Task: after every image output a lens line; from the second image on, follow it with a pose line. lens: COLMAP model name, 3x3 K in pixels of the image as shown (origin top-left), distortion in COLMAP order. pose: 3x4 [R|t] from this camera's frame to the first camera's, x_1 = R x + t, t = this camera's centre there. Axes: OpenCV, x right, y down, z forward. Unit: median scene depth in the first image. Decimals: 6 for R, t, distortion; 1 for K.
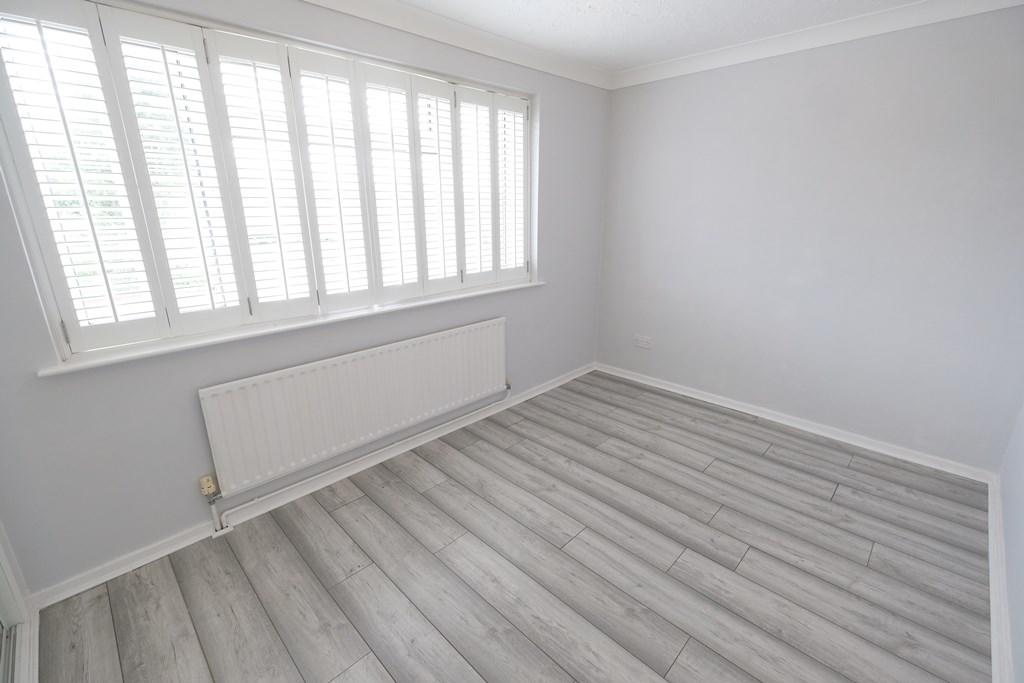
lens RADIAL K [[447.1, 0, 510.6], [0, 447.1, 340.0], [0, 0, 1]] dist [-0.018679, -0.000067]
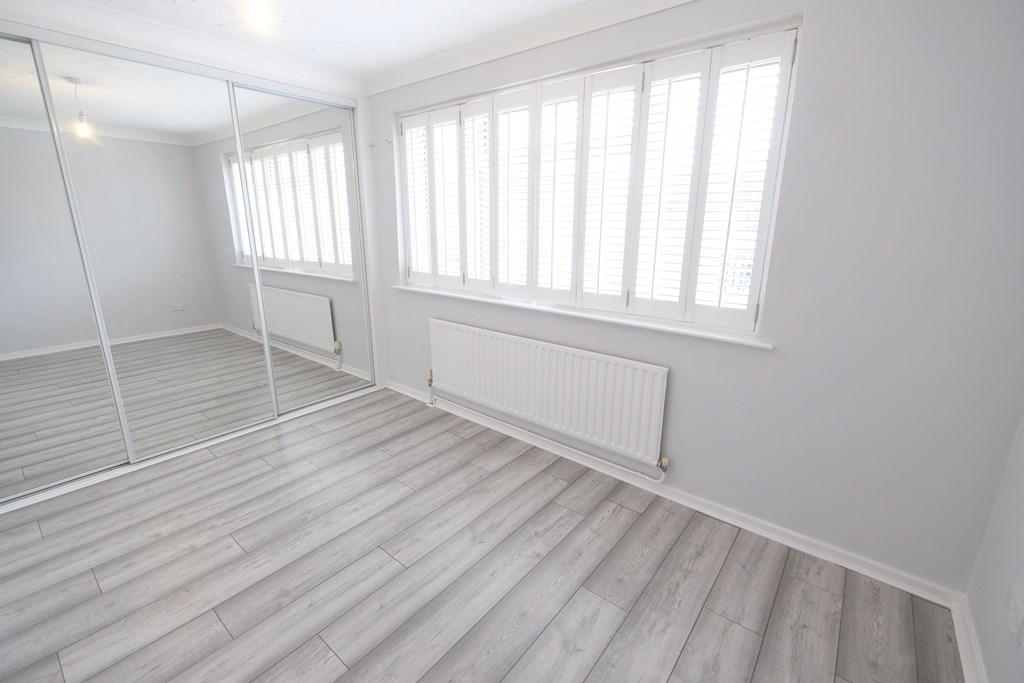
lens RADIAL K [[446.5, 0, 494.4], [0, 446.5, 328.1], [0, 0, 1]] dist [0.010365, 0.000068]
pose [[0.080227, 0.247811, -0.965481, 0.809713], [-0.281986, 0.934678, 0.216473, -0.239241], [0.956058, 0.254885, 0.144865, 0.792159]]
